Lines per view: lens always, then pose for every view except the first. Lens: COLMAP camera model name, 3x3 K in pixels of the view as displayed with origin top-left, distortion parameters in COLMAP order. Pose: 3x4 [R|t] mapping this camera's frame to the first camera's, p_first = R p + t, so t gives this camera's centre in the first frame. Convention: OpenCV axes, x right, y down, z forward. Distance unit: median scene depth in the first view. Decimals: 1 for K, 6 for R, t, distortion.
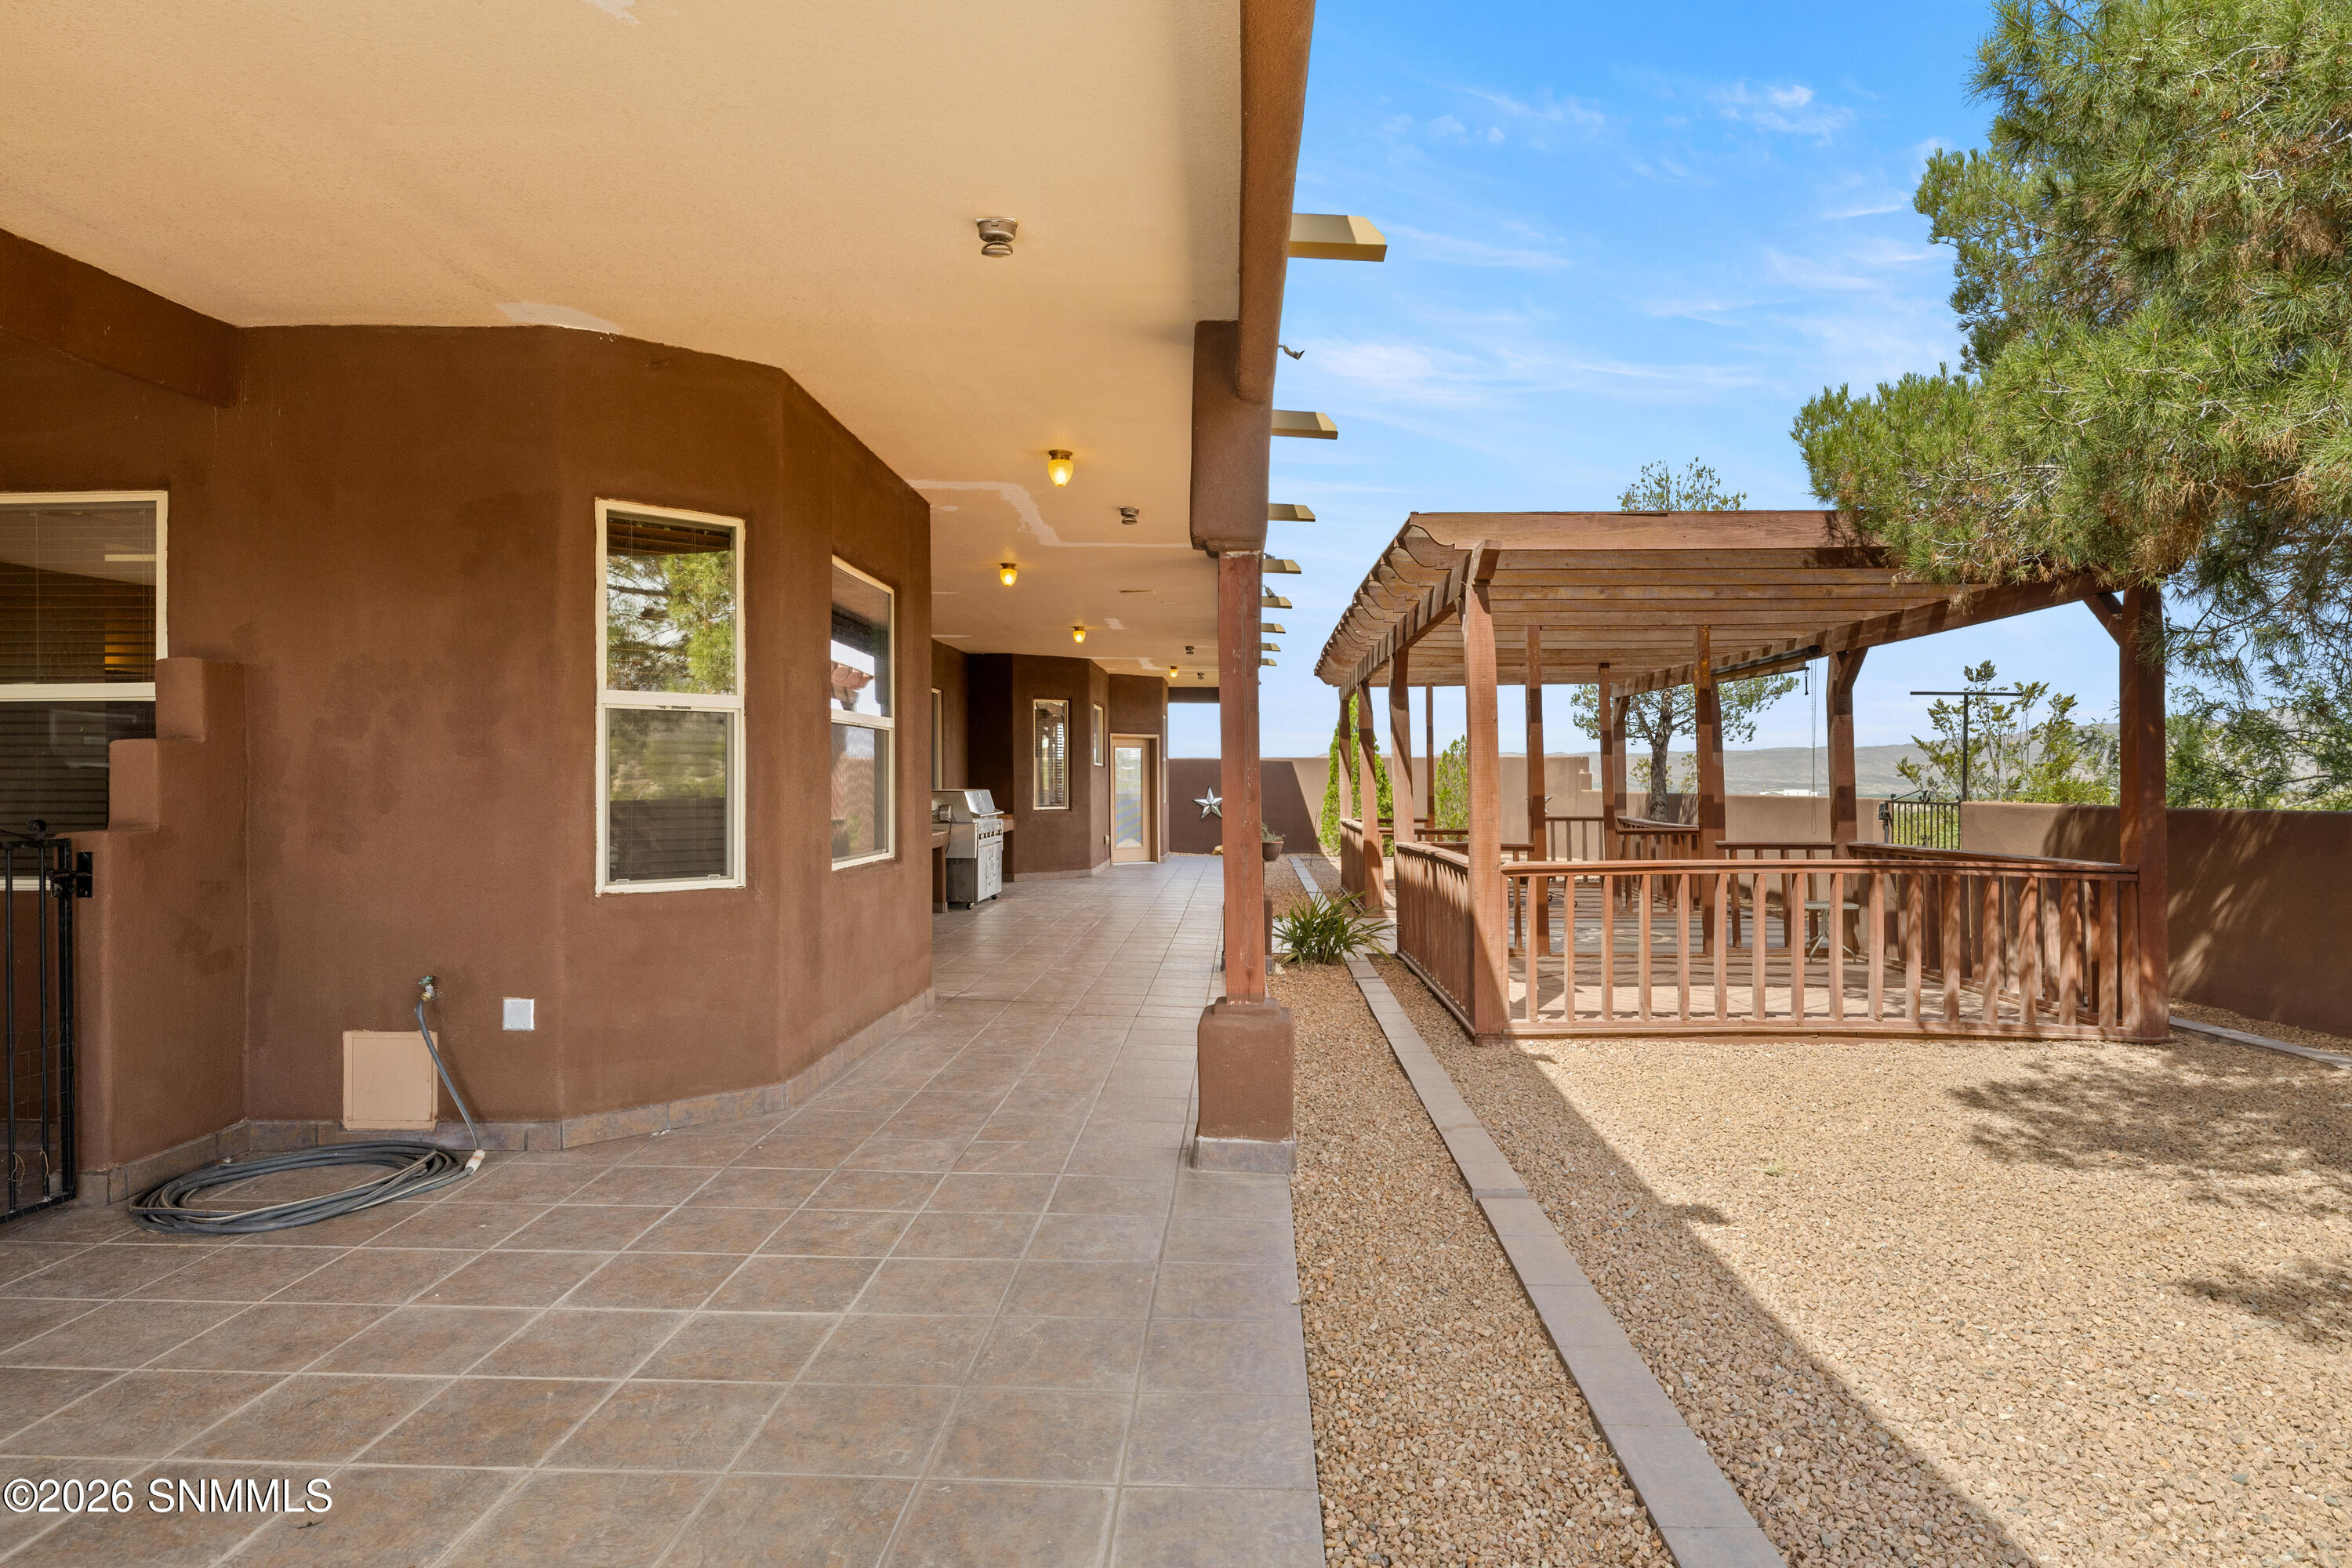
lens RADIAL K [[1321.1, 0, 1172.5], [0, 1321.1, 774.6], [0, 0, 1]] dist [0.001500, -0.000135]
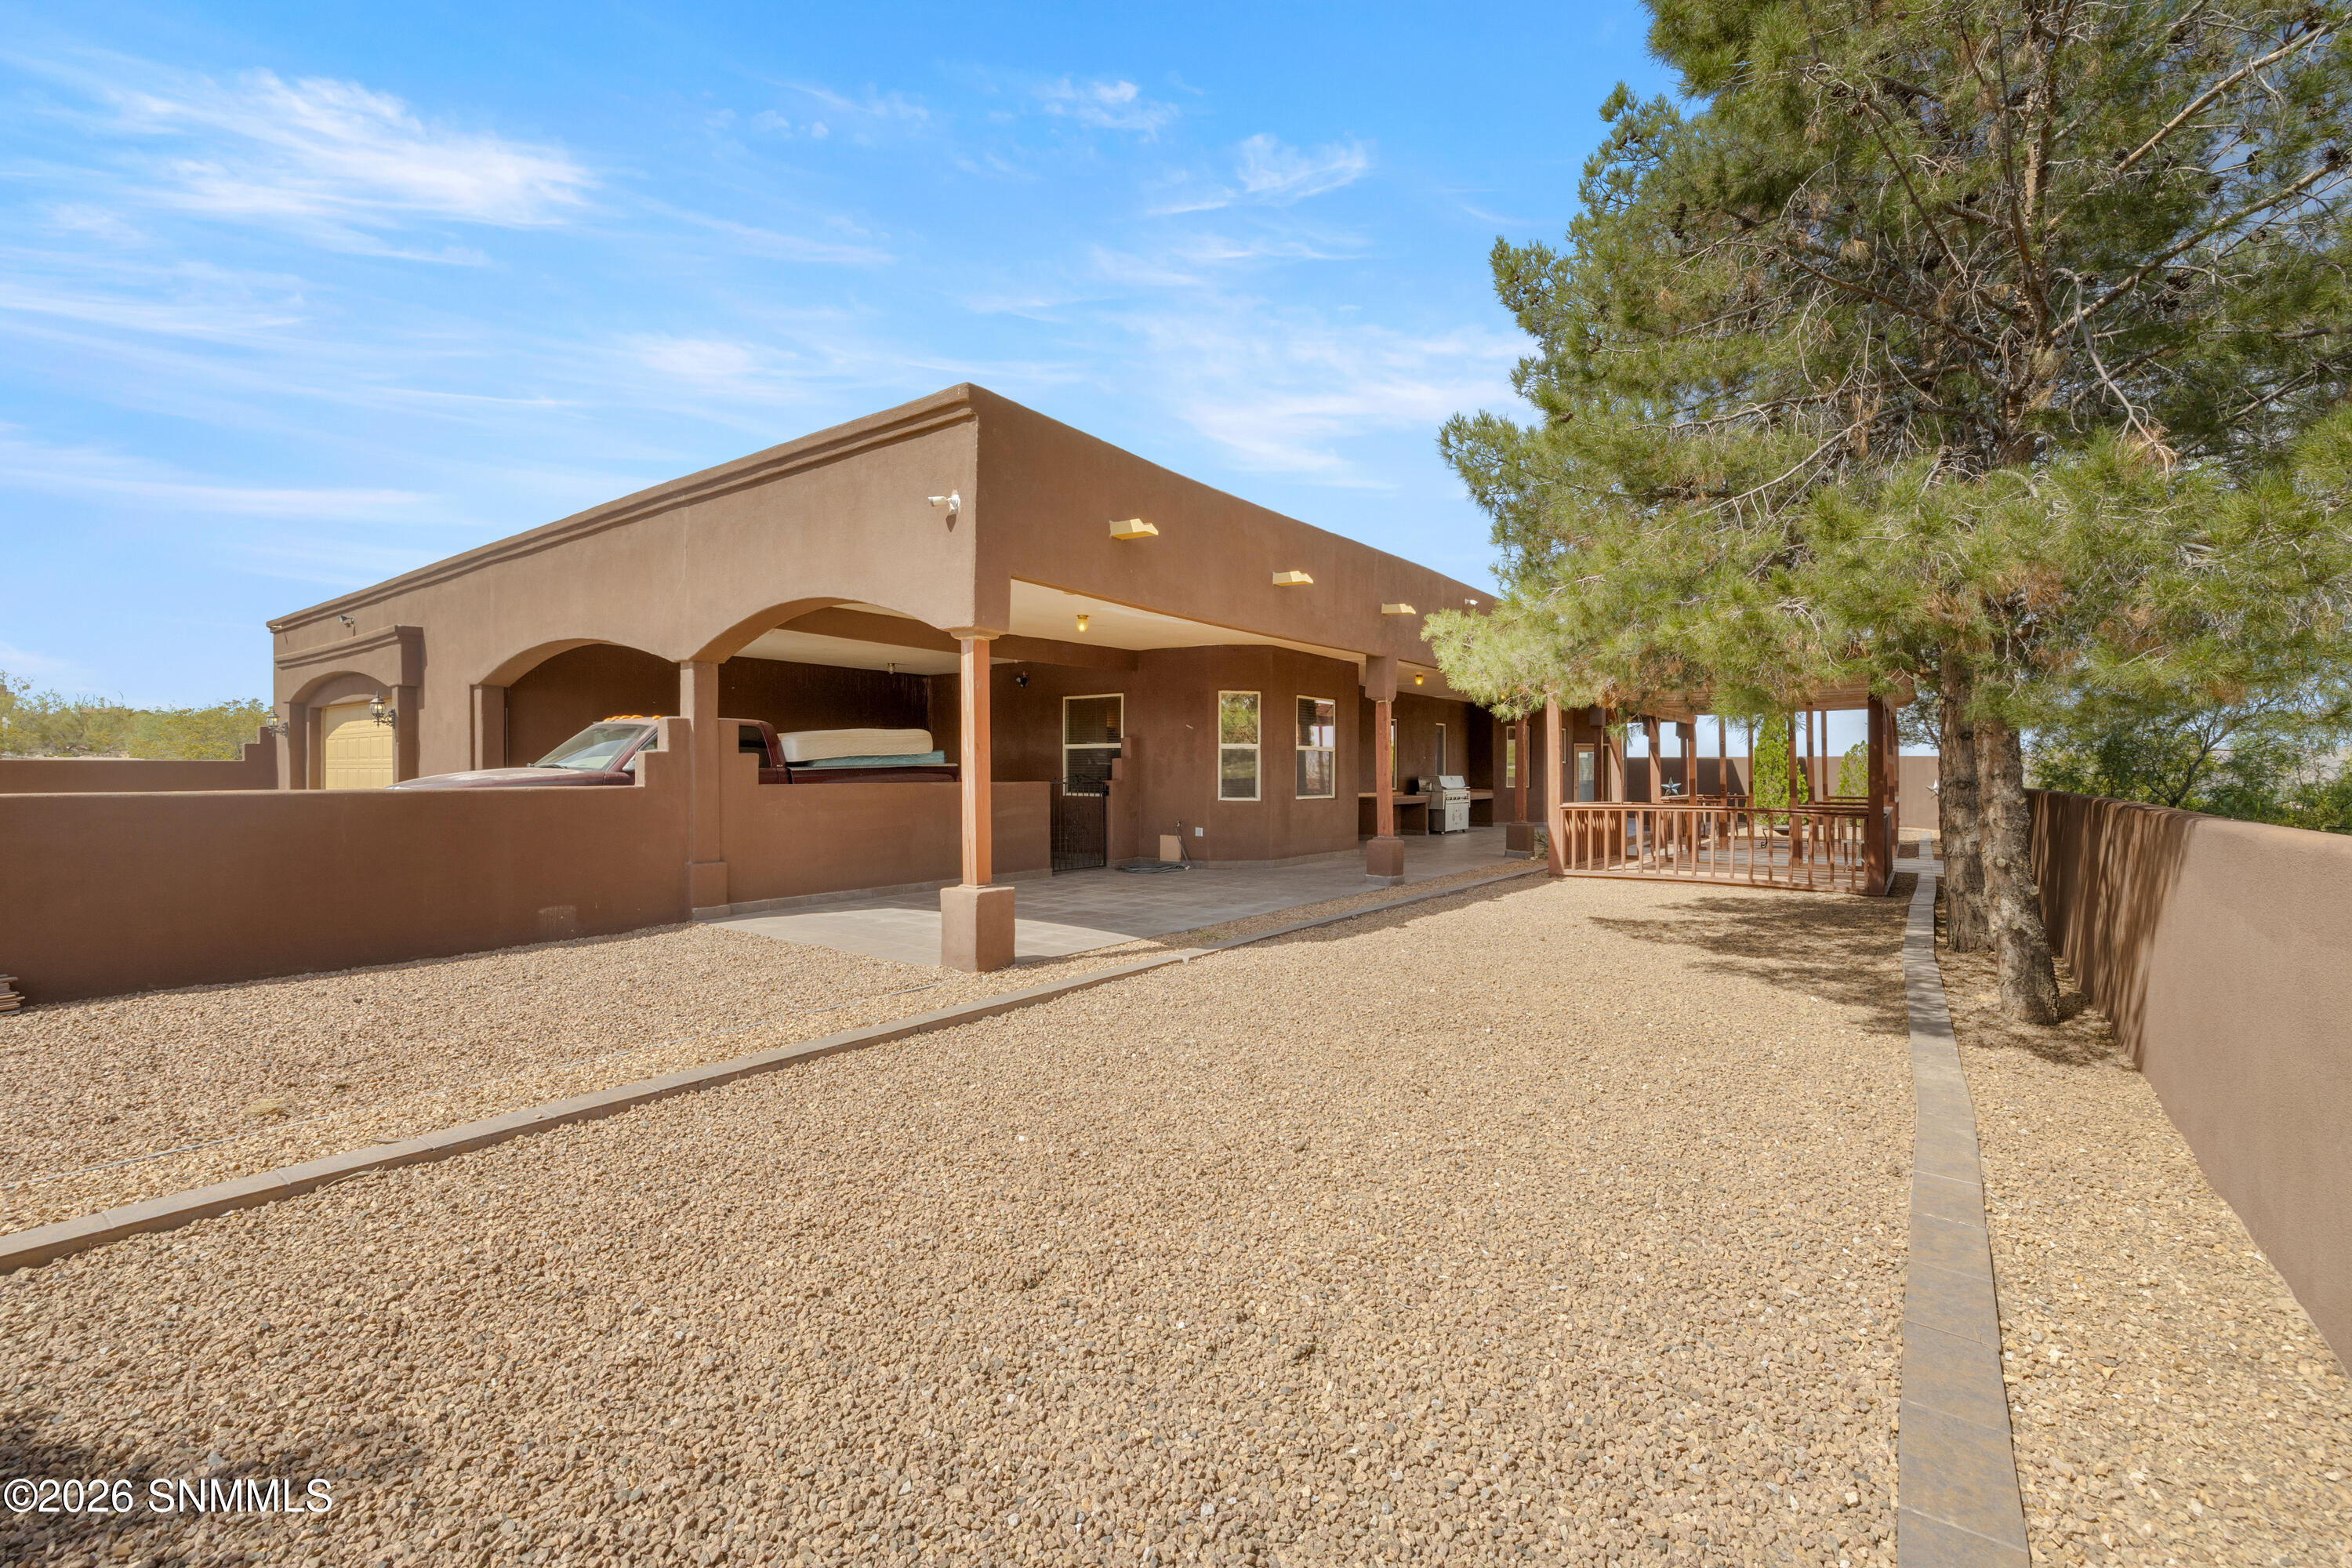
lens RADIAL K [[994.4, 0, 1197.0], [0, 994.4, 768.7], [0, 0, 1]] dist [0.003798, 0.000859]
pose [[0.837581, 0.005691, -0.546283, 1.017375], [-0.004612, 0.999984, 0.003348, -0.005212], [0.546294, -0.000285, 0.837594, -1.329868]]
